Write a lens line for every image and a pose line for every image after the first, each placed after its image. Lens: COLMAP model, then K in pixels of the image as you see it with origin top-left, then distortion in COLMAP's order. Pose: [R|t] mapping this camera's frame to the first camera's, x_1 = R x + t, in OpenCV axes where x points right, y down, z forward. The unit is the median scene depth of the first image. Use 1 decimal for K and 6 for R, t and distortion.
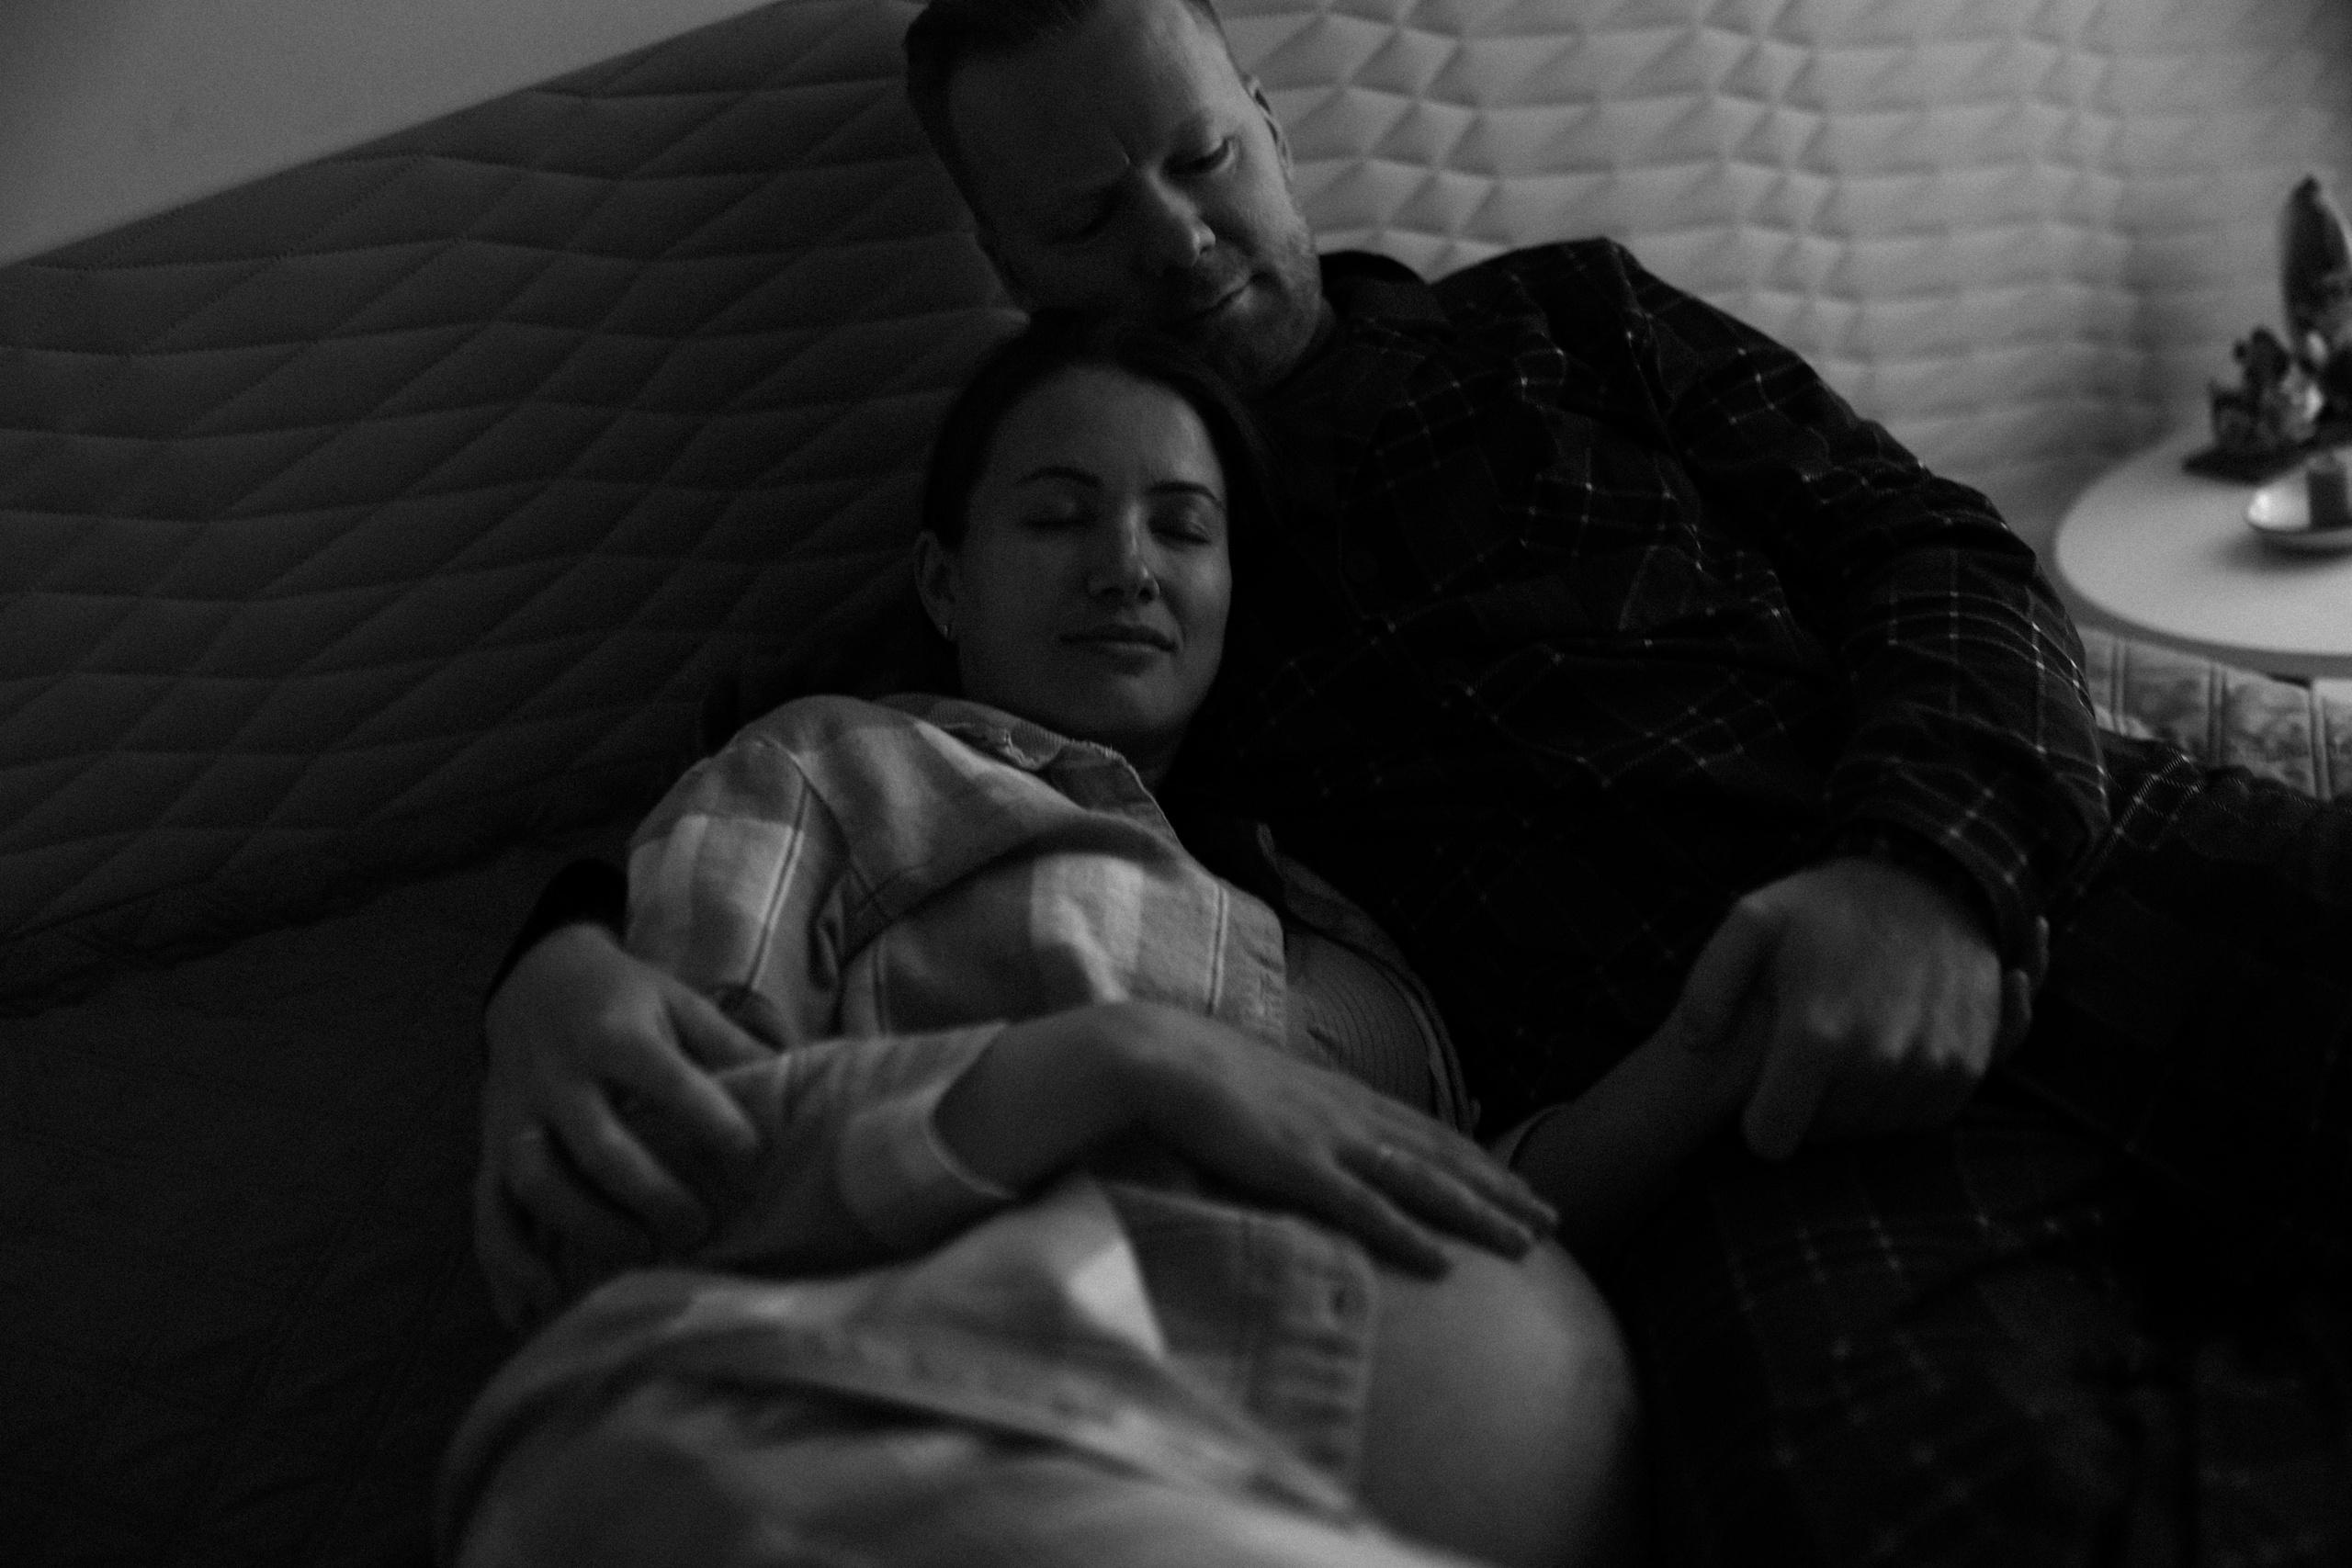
lens RADIAL K [[2272.5, 0, 1182.4], [0, 2272.5, 785.4], [0, 0, 1]] dist [-0.007308, 0.000000]
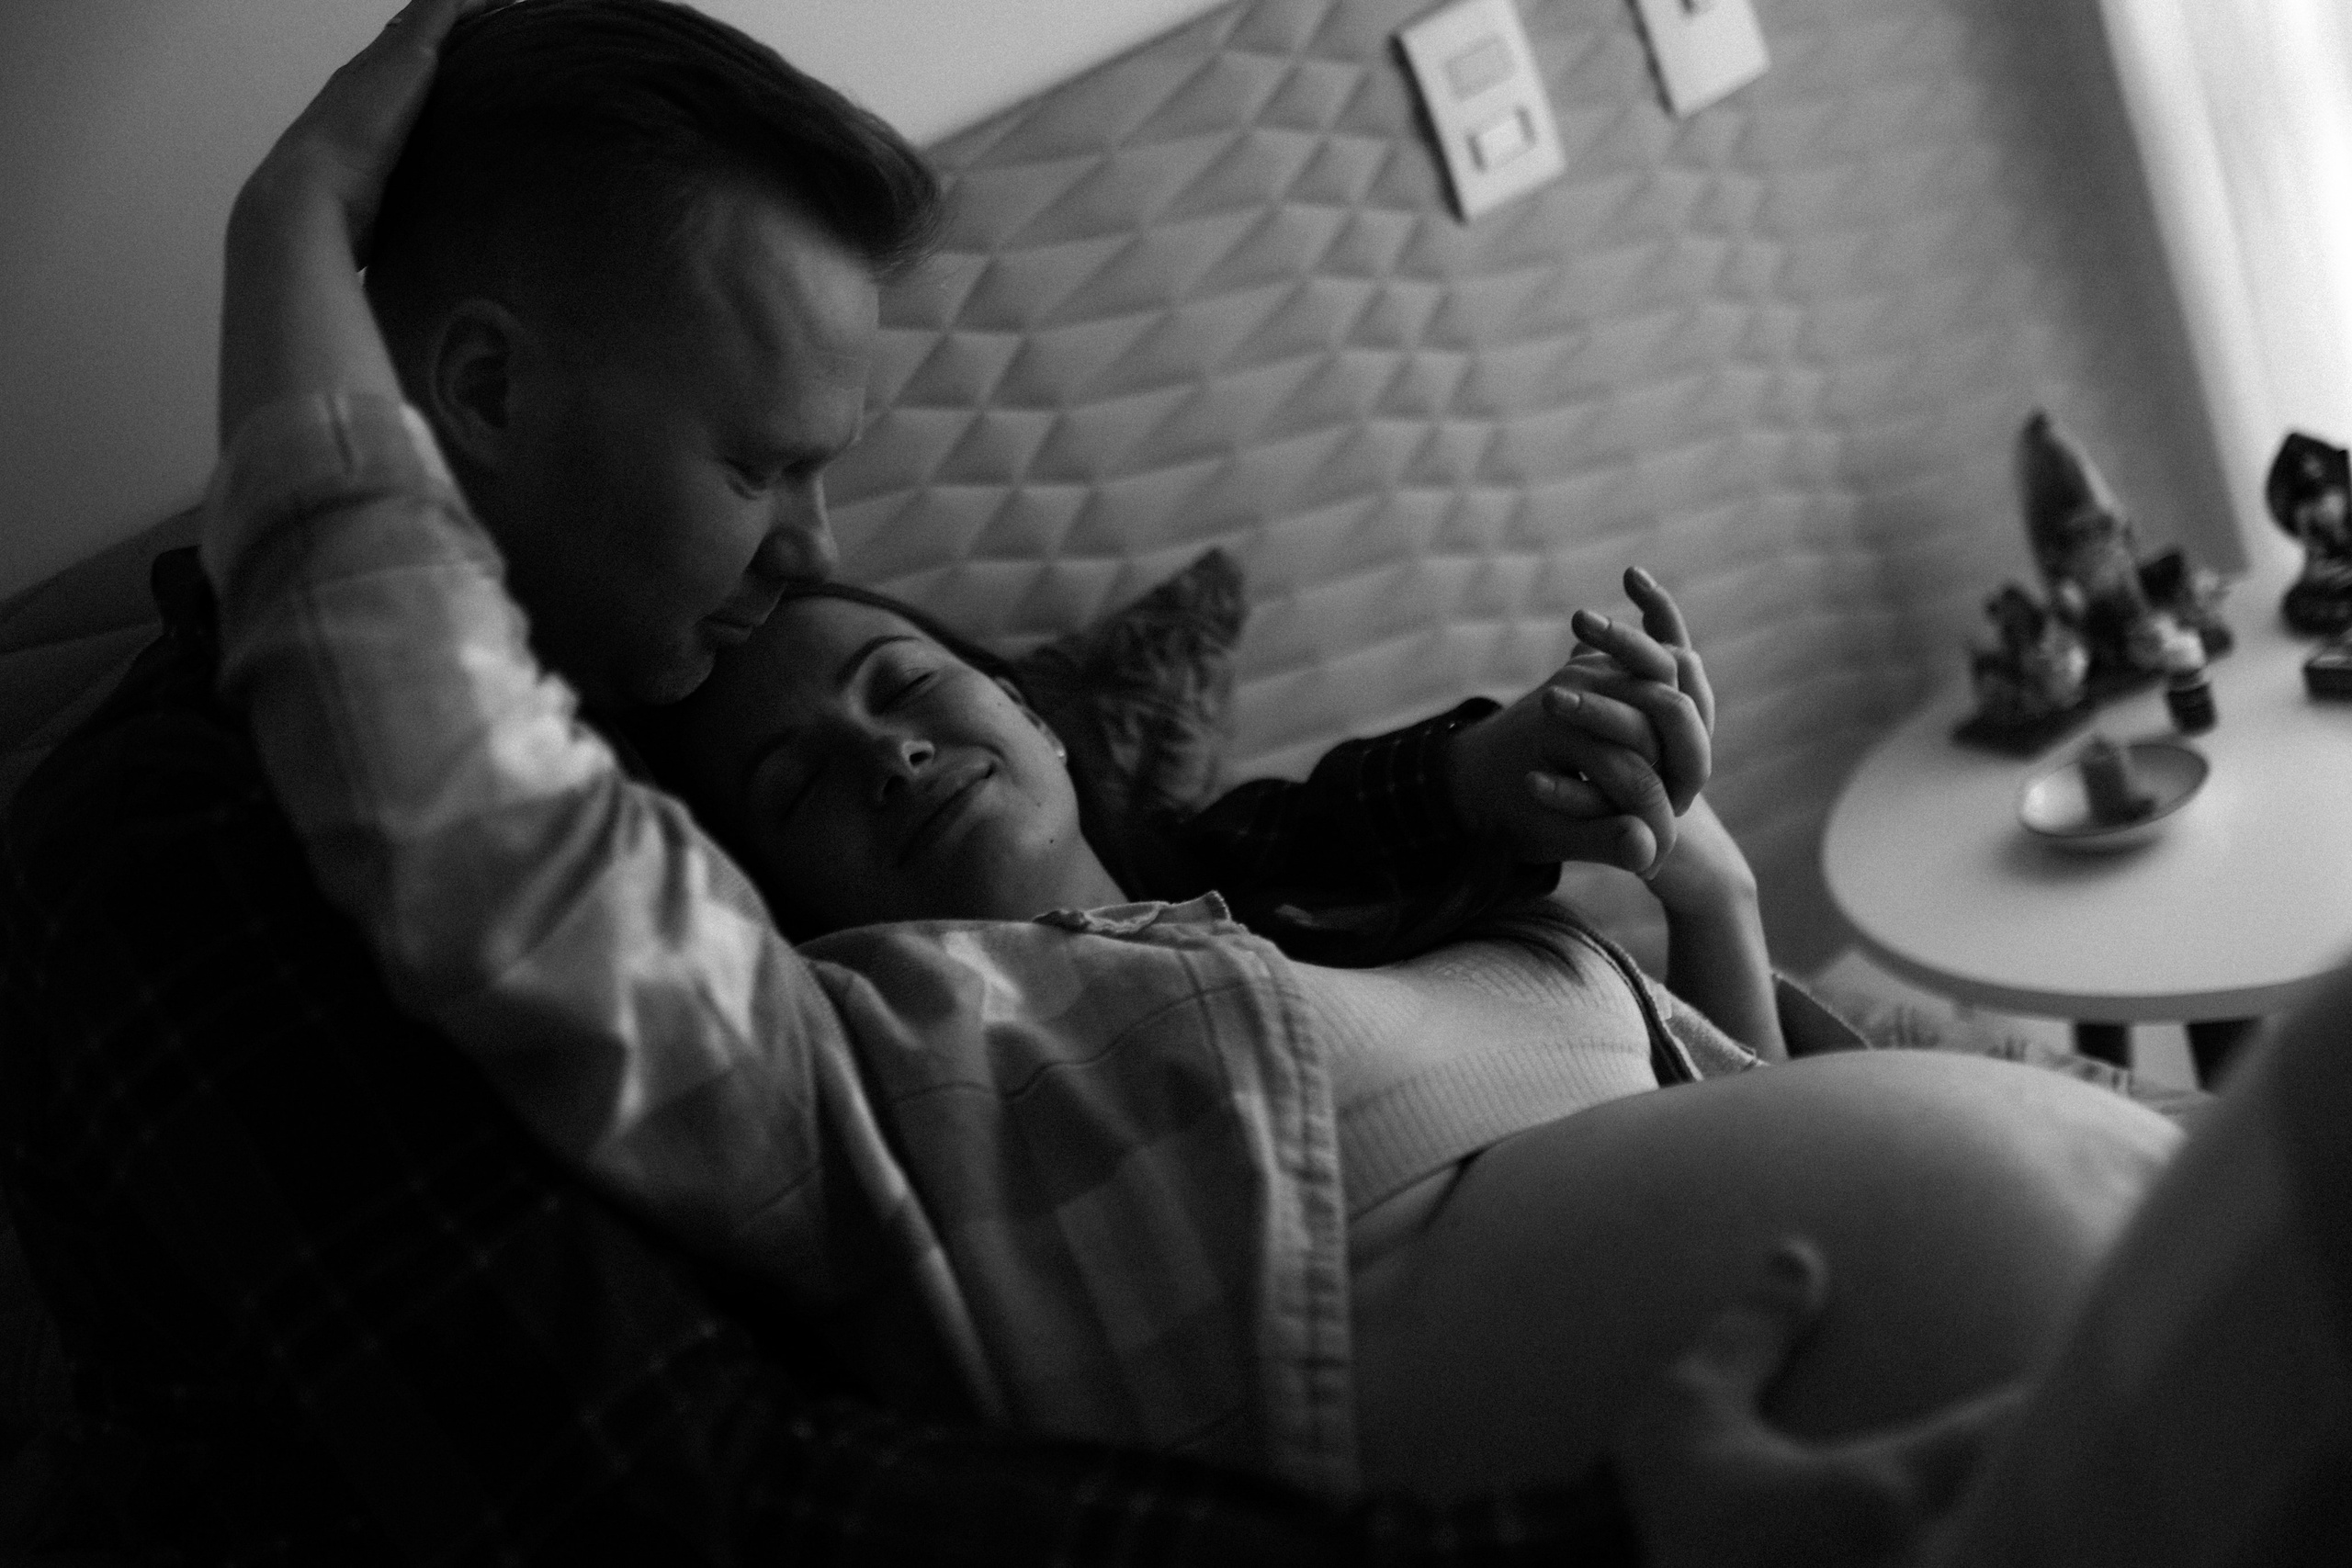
lens RADIAL K [[2272.5, 0, 1213.5], [0, 2272.5, 837.5], [0, 0, 1]] dist [-0.007308, 0.000000]
pose [[0.989721, -0.131526, 0.056159, 0.099148], [0.133758, 0.990284, -0.038019, -0.111868], [-0.050613, 0.045140, 0.997698, 0.119919]]
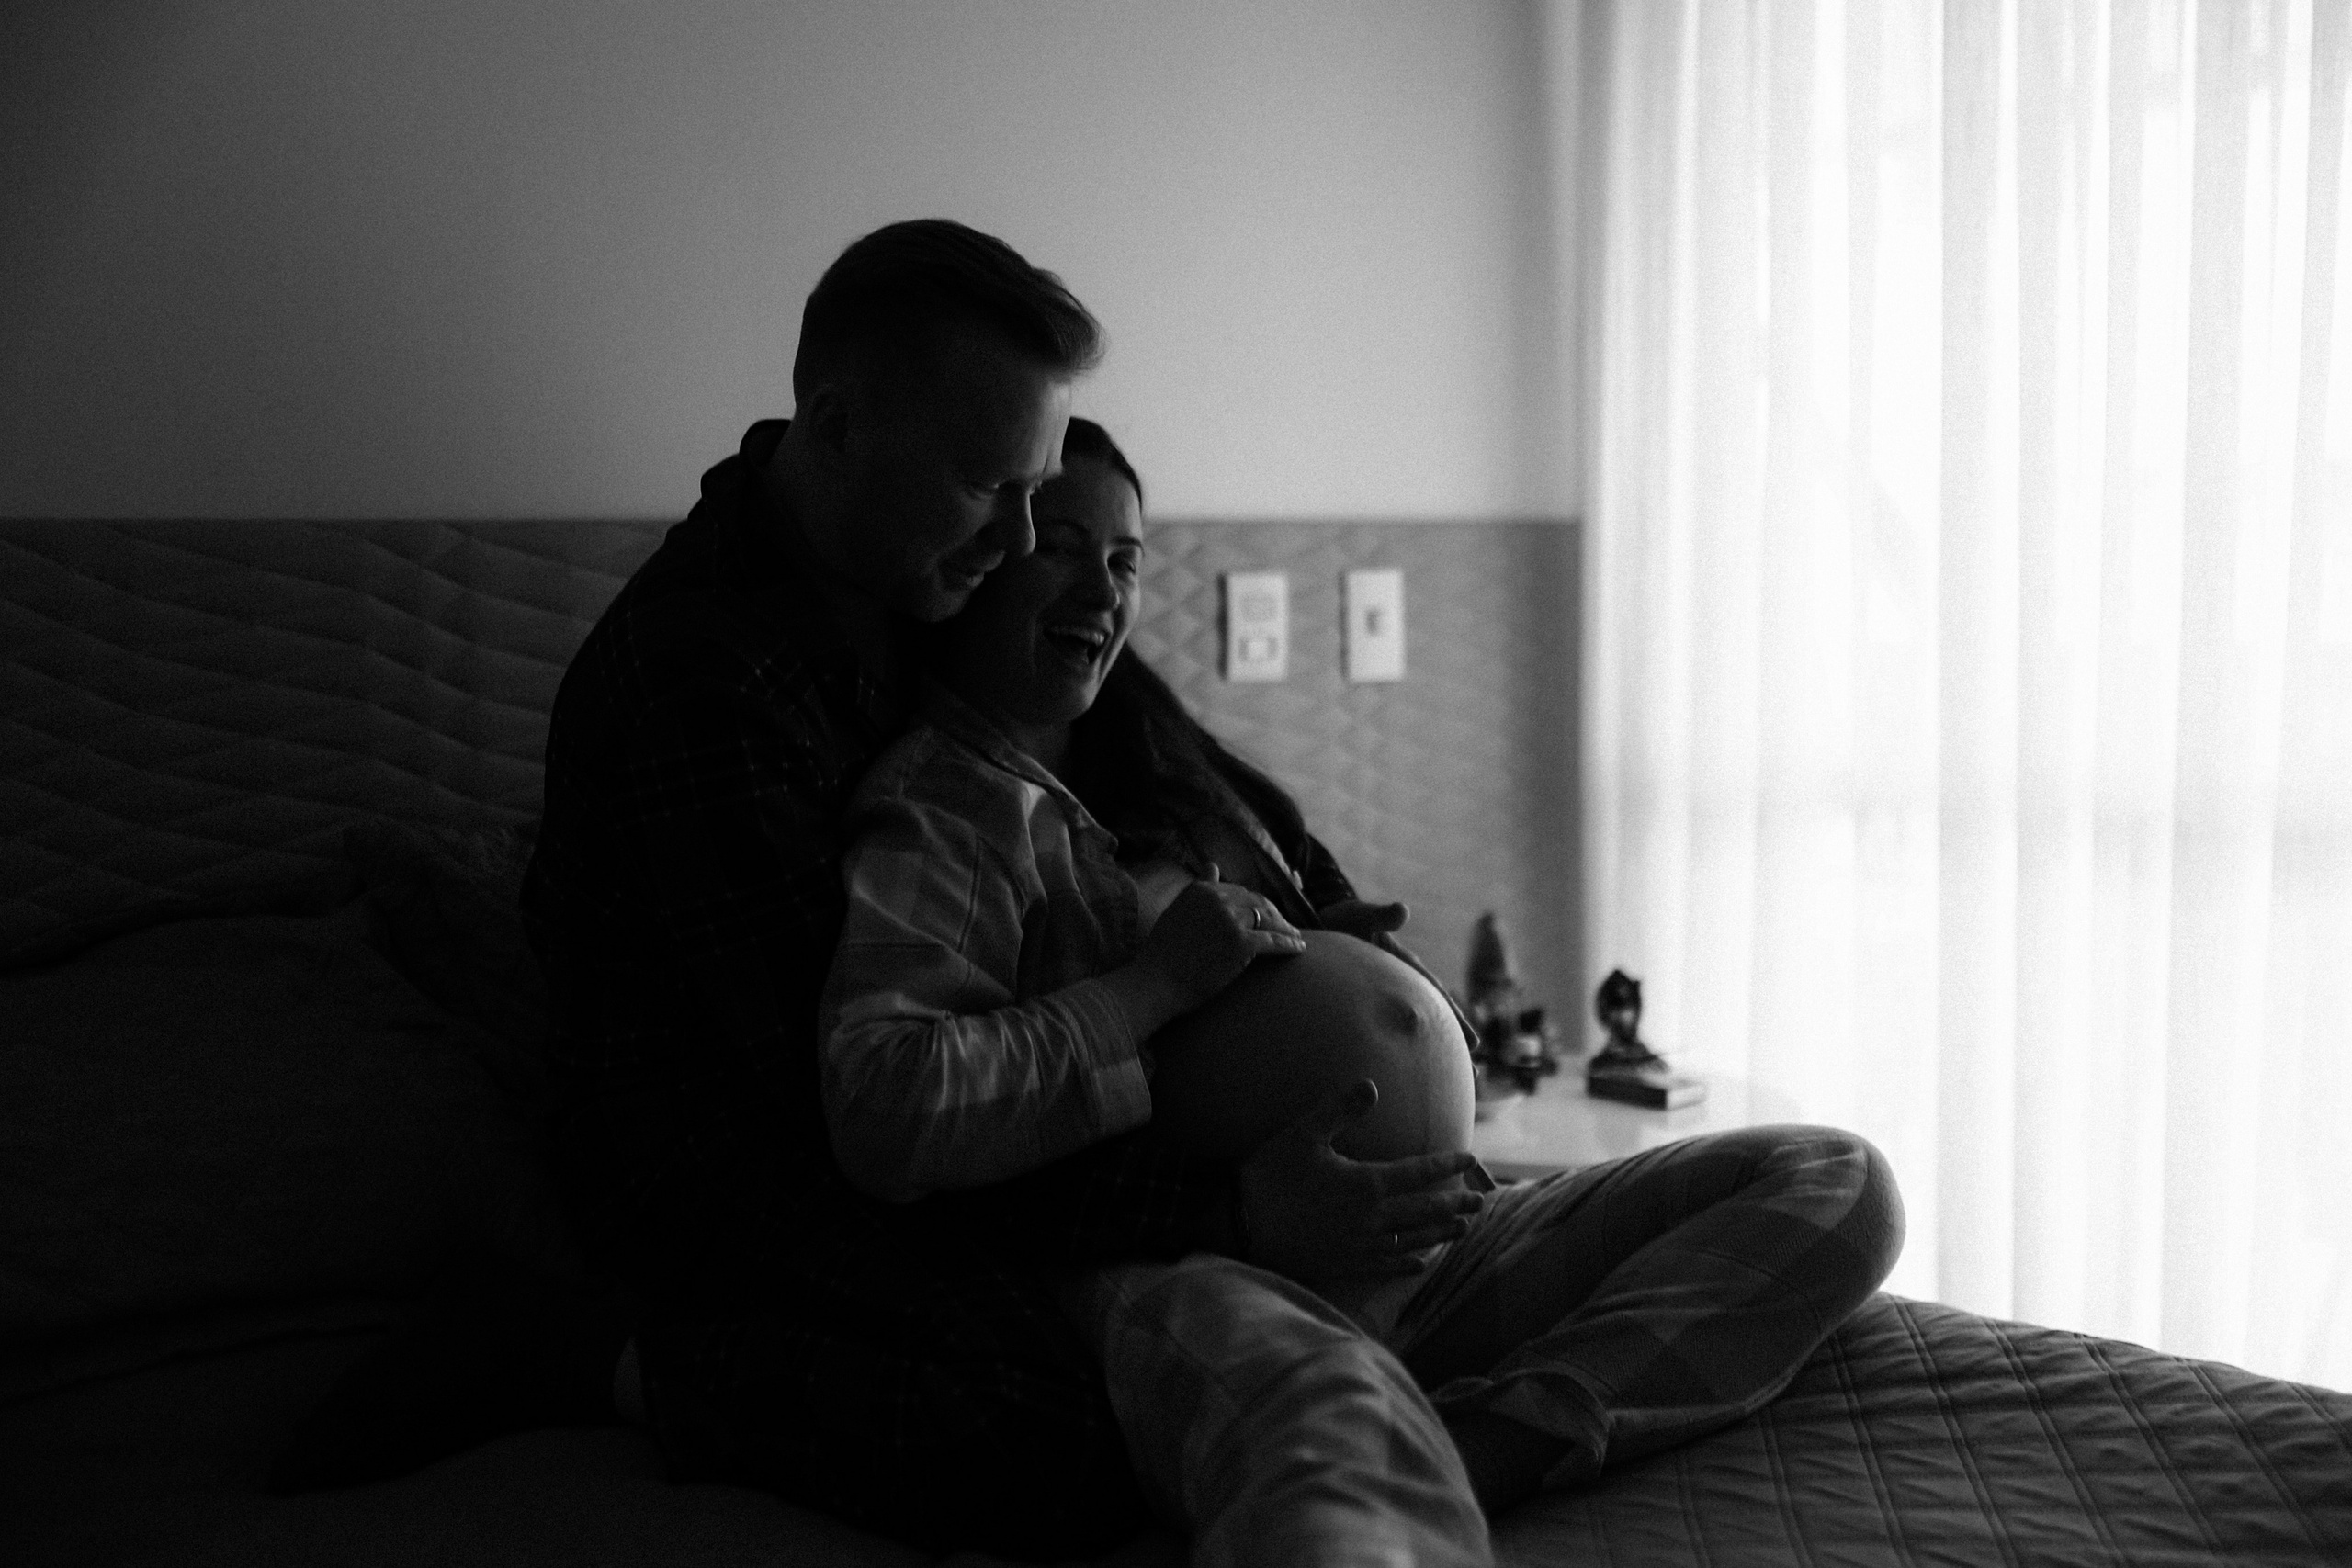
lens RADIAL K [[2272.5, 0, 1198.9], [0, 2272.5, 800.8], [0, 0, 1]] dist [-0.007308, 0.000000]
pose [[0.940598, 0.253647, 0.225696, -0.073650], [-0.163080, 0.920562, -0.354923, 0.264415], [-0.297793, 0.297033, 0.907244, -0.412554]]
